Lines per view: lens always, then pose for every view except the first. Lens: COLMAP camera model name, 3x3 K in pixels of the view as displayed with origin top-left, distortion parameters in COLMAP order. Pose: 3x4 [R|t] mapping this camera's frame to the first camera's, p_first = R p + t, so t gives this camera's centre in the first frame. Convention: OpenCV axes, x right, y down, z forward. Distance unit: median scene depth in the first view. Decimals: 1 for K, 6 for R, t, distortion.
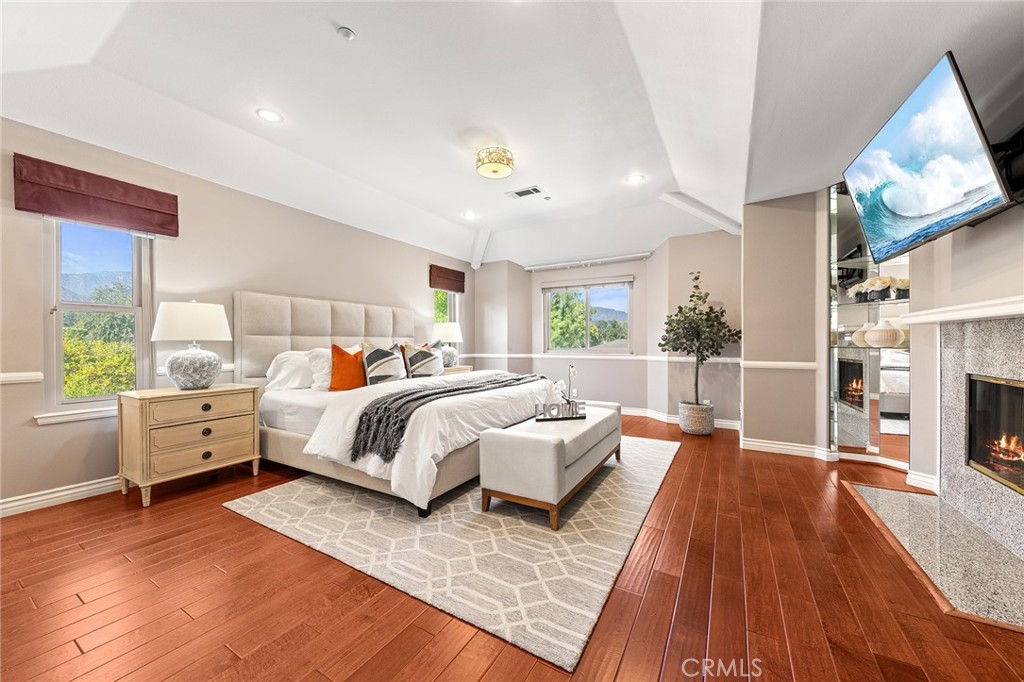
lens RADIAL K [[371.5, 0, 510.4], [0, 371.5, 344.5], [0, 0, 1]] dist [0.009075, -0.001084]
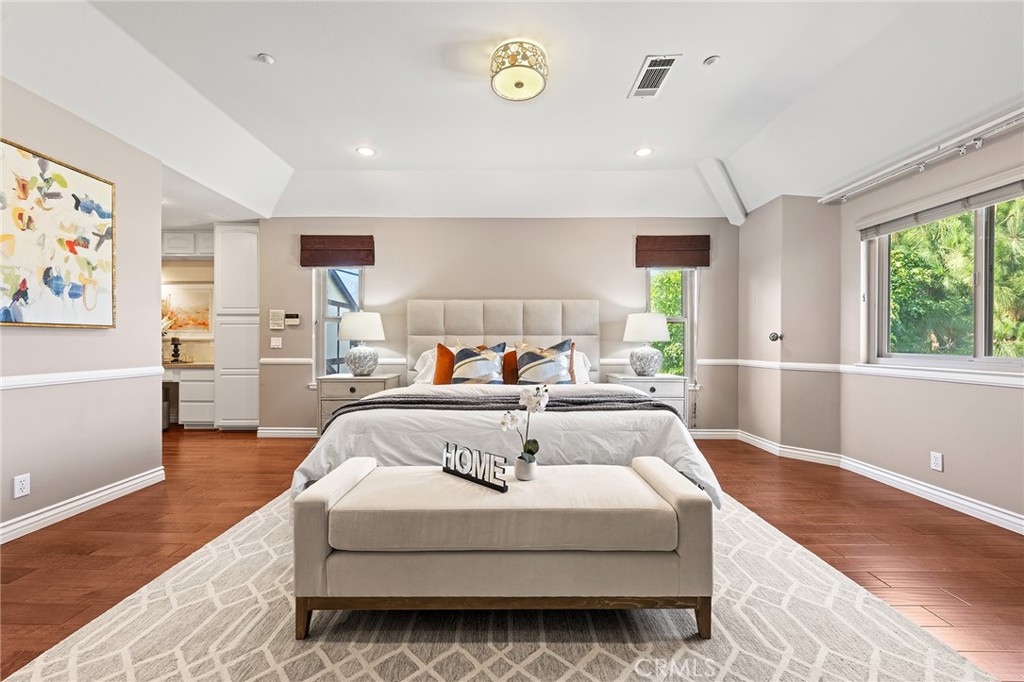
lens RADIAL K [[397.6, 0, 502.4], [0, 397.6, 341.3], [0, 0, 1]] dist [0.006404, -0.002678]
pose [[0.498251, -0.004603, -0.867021, 0.475155], [-0.005080, 0.999953, -0.008228, 0.001647], [0.867018, 0.008503, 0.498204, 0.527225]]
